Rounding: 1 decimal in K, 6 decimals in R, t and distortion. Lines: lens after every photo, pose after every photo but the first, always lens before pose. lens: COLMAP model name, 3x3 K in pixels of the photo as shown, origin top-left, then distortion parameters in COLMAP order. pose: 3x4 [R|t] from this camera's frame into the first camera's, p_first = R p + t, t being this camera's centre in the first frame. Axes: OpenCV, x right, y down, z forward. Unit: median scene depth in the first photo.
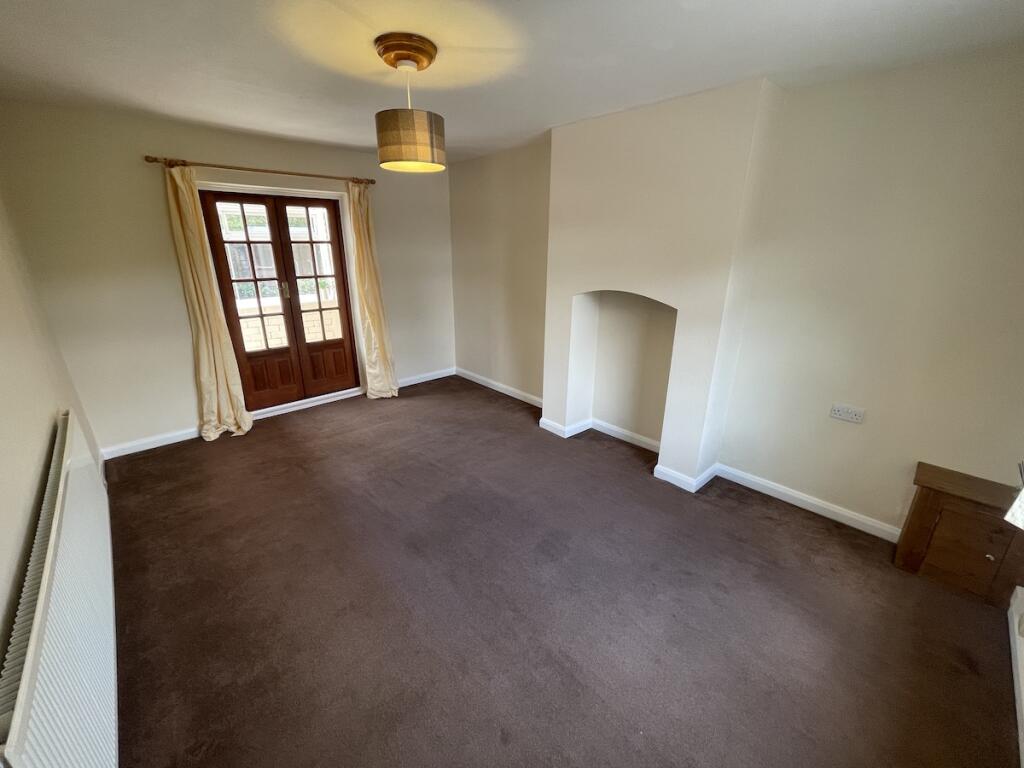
lens RADIAL K [[413.4, 0, 506.5], [0, 413.4, 386.3], [0, 0, 1]] dist [-0.002598, -0.000018]
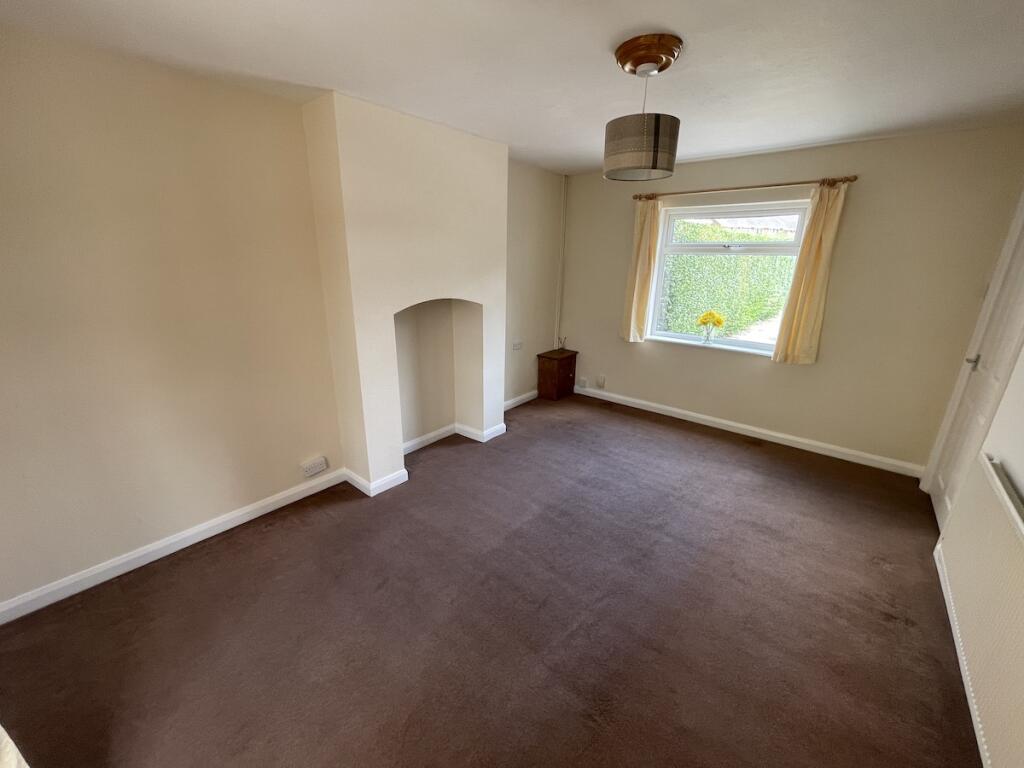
lens RADIAL K [[413.4, 0, 506.6], [0, 413.4, 384.0], [0, 0, 1]] dist [-0.002598, -0.000018]
pose [[-0.139526, -0.298815, 0.944056, -0.705235], [0.316567, 0.889888, 0.328457, -0.294979], [-0.938252, 0.344686, -0.029568, 0.861580]]
